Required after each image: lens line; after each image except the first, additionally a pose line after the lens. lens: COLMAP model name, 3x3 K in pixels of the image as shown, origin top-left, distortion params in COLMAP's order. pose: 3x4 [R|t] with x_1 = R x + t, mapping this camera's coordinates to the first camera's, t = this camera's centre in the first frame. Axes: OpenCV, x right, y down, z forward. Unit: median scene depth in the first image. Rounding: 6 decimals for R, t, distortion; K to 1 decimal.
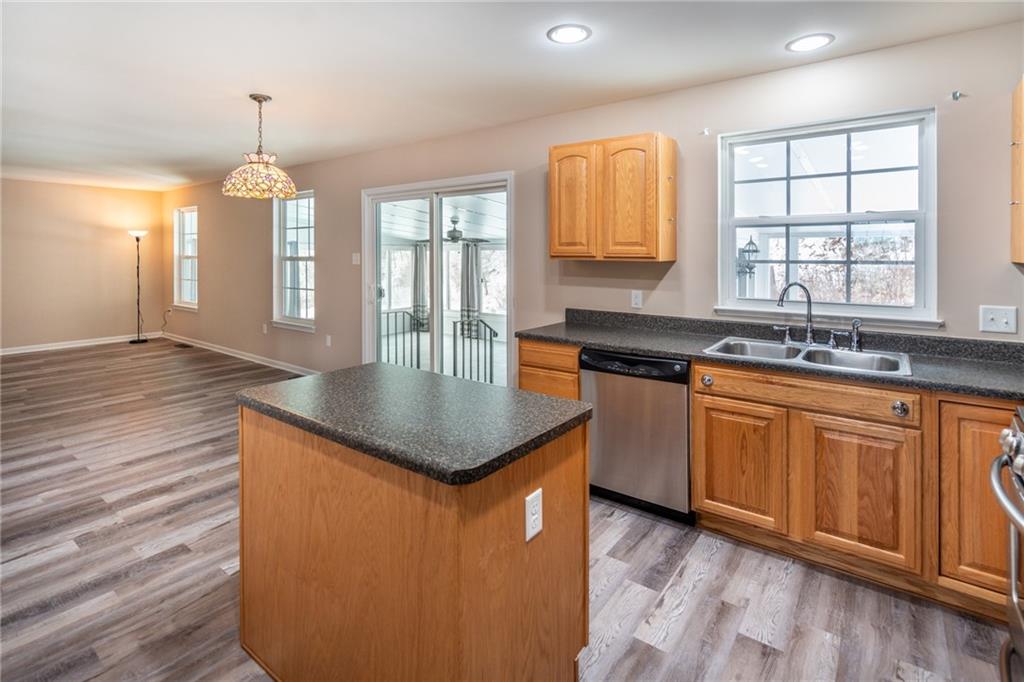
lens RADIAL K [[504.3, 0, 514.6], [0, 504.3, 260.9], [0, 0, 1]] dist [-0.002292, -0.000256]
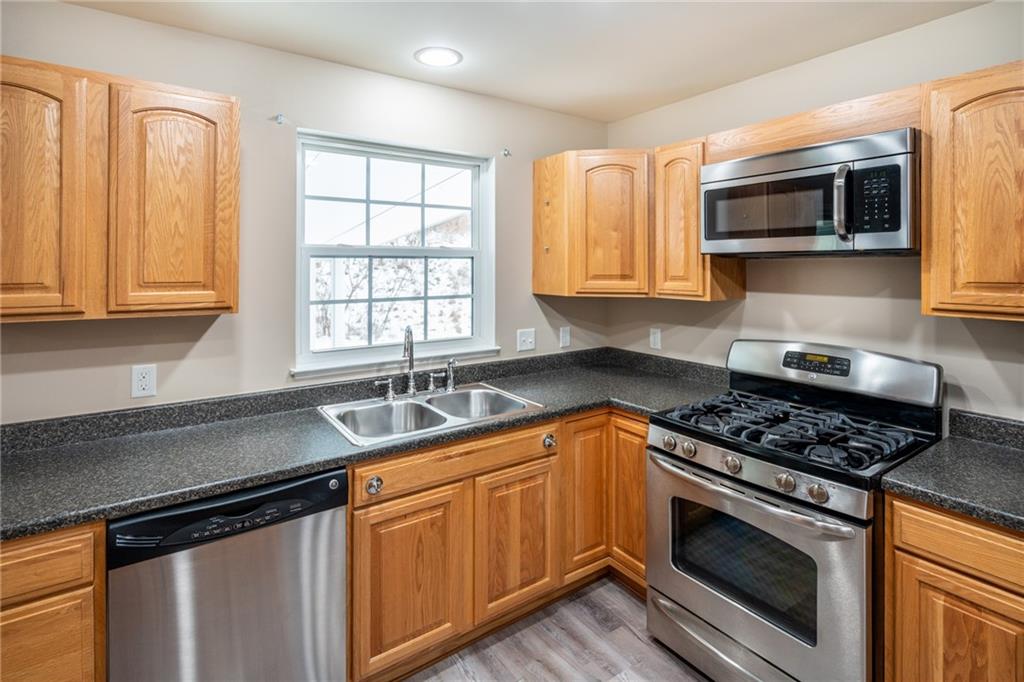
lens RADIAL K [[504.3, 0, 514.6], [0, 504.3, 260.9], [0, 0, 1]] dist [-0.002292, -0.000256]
pose [[0.298252, 0.006592, 0.954464, -0.214513], [0.010051, 0.999899, -0.010047, -0.059720], [-0.954434, 0.012589, 0.298156, 0.580420]]
